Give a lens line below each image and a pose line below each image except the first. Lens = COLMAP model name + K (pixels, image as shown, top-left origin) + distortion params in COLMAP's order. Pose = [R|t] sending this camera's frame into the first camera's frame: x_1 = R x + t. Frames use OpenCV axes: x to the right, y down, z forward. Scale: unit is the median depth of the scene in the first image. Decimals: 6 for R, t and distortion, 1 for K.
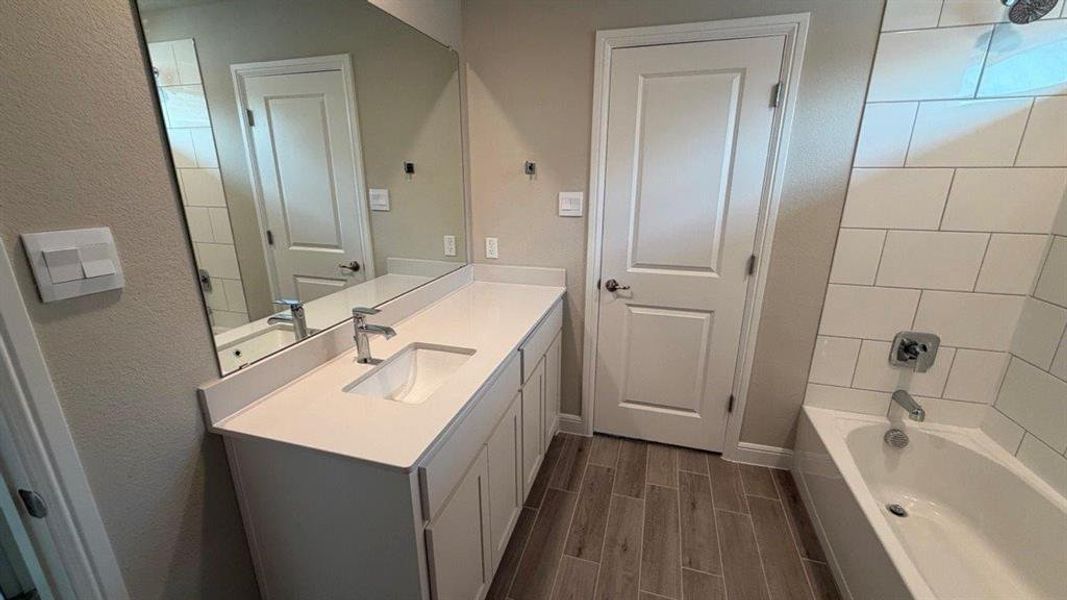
lens RADIAL K [[424.2, 0, 531.1], [0, 424.2, 299.7], [0, 0, 1]] dist [-0.000327, -0.000398]
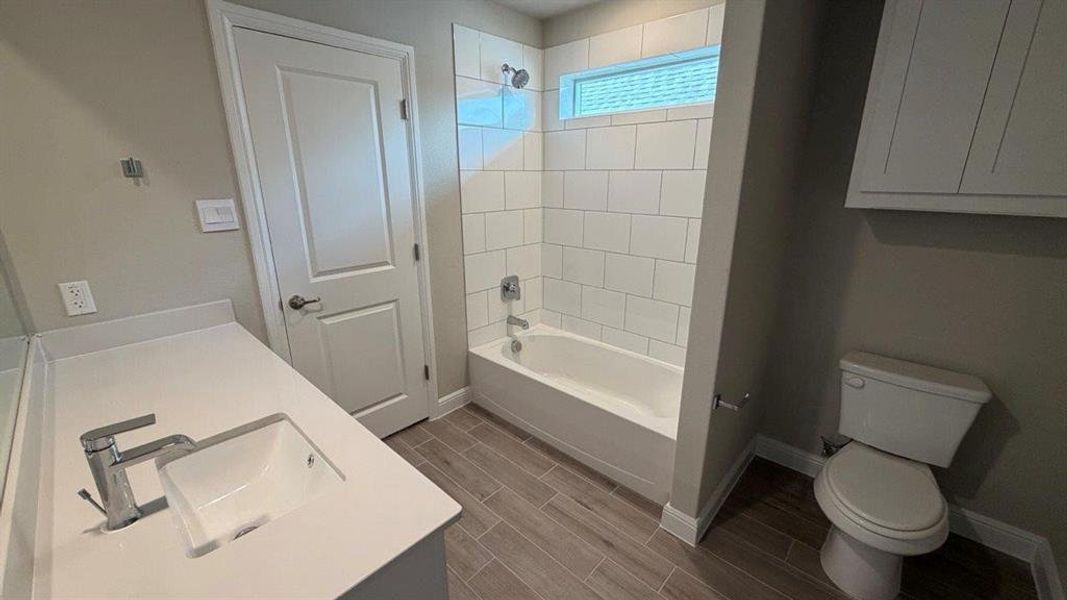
lens RADIAL K [[424.2, 0, 526.7], [0, 424.2, 301.3], [0, 0, 1]] dist [-0.000327, -0.000398]
pose [[0.448389, -0.257235, 0.856024, -0.368389], [0.259959, 0.953826, 0.150457, -0.046820], [-0.855201, 0.155068, 0.494556, 0.164469]]
